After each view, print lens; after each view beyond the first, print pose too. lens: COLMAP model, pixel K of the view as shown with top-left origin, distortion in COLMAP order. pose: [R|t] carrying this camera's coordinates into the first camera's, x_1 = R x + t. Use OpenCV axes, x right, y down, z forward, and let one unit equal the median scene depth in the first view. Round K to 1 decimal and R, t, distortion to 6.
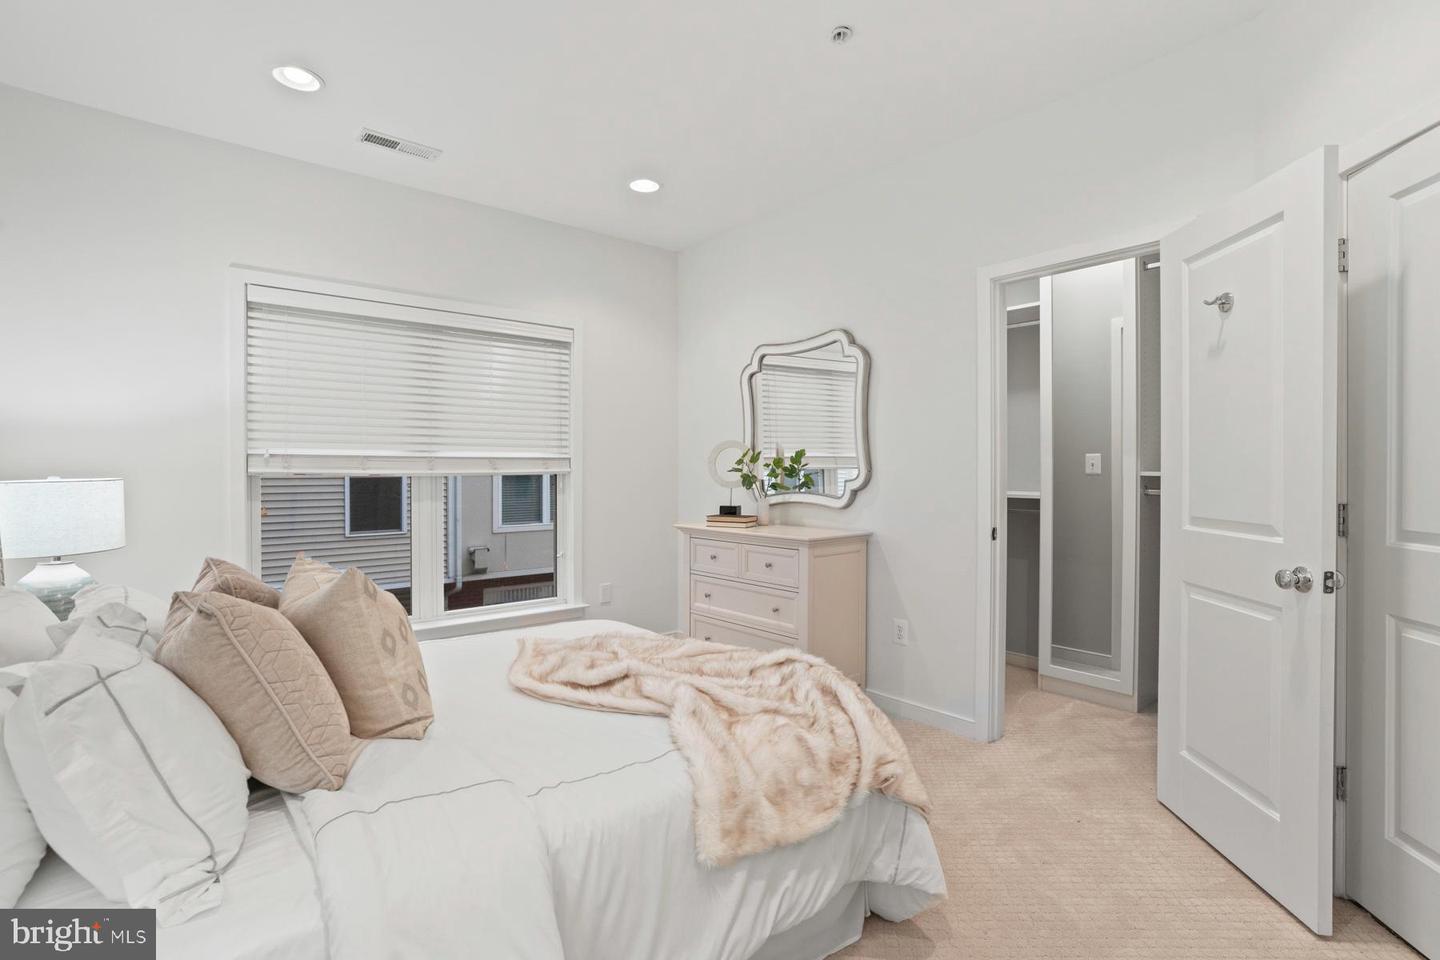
lens RADIAL K [[676.9, 0, 716.1], [0, 676.9, 470.4], [0, 0, 1]] dist [-0.002255, -0.000210]
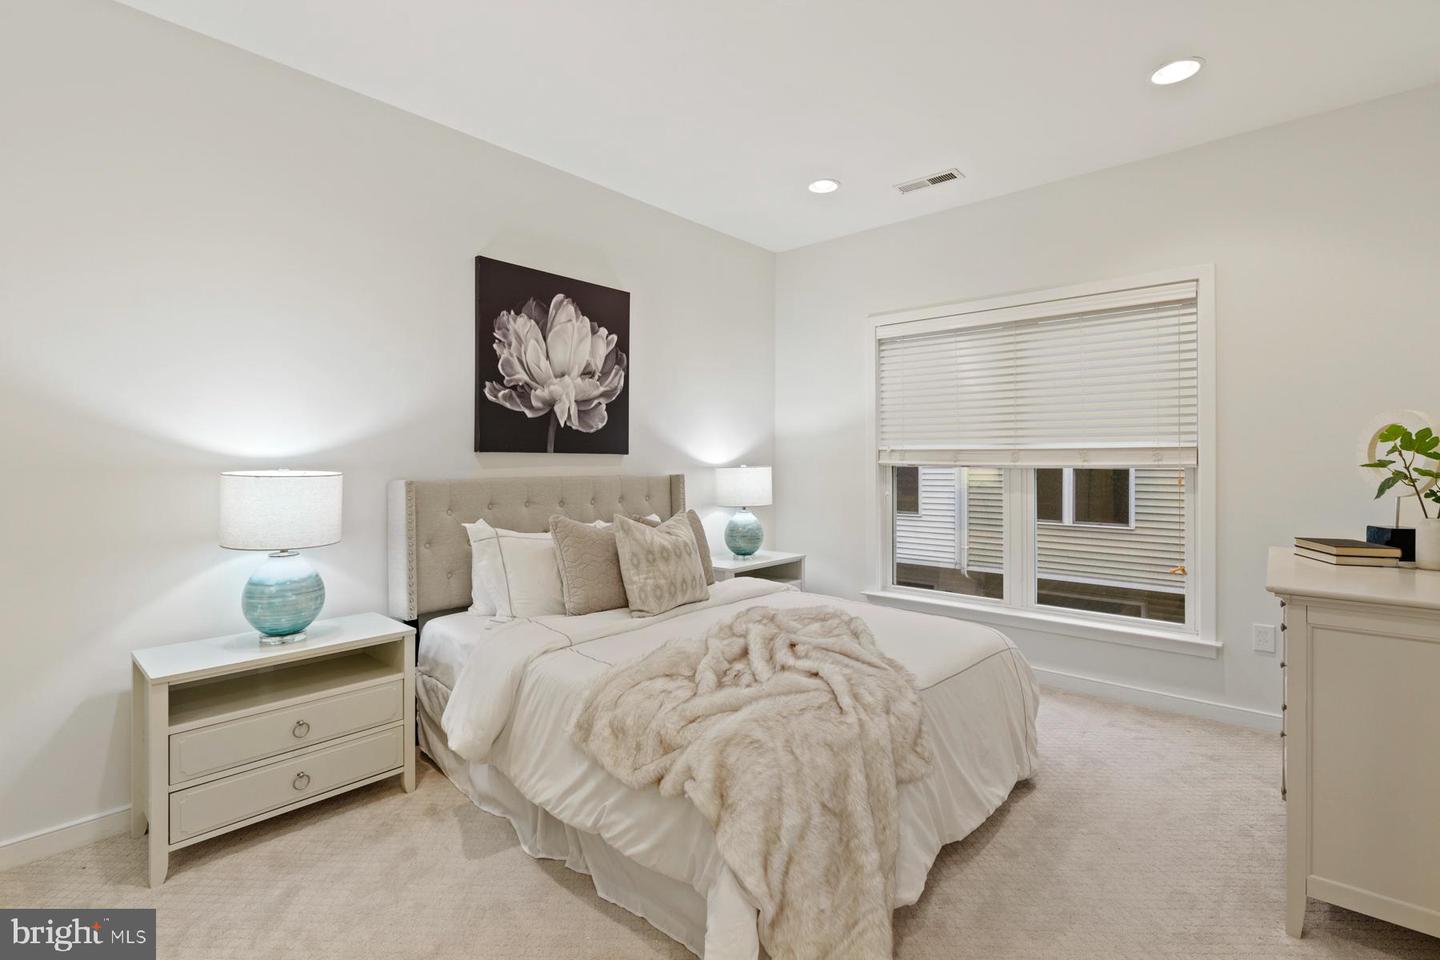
lens RADIAL K [[665.7, 0, 717.1], [0, 665.7, 461.0], [0, 0, 1]] dist [0.000236, 0.000190]
pose [[0.156809, 0.001721, -0.987627, 0.531489], [-0.003913, 0.999992, 0.001121, -0.001284], [0.987621, 0.003689, 0.156814, 0.407520]]
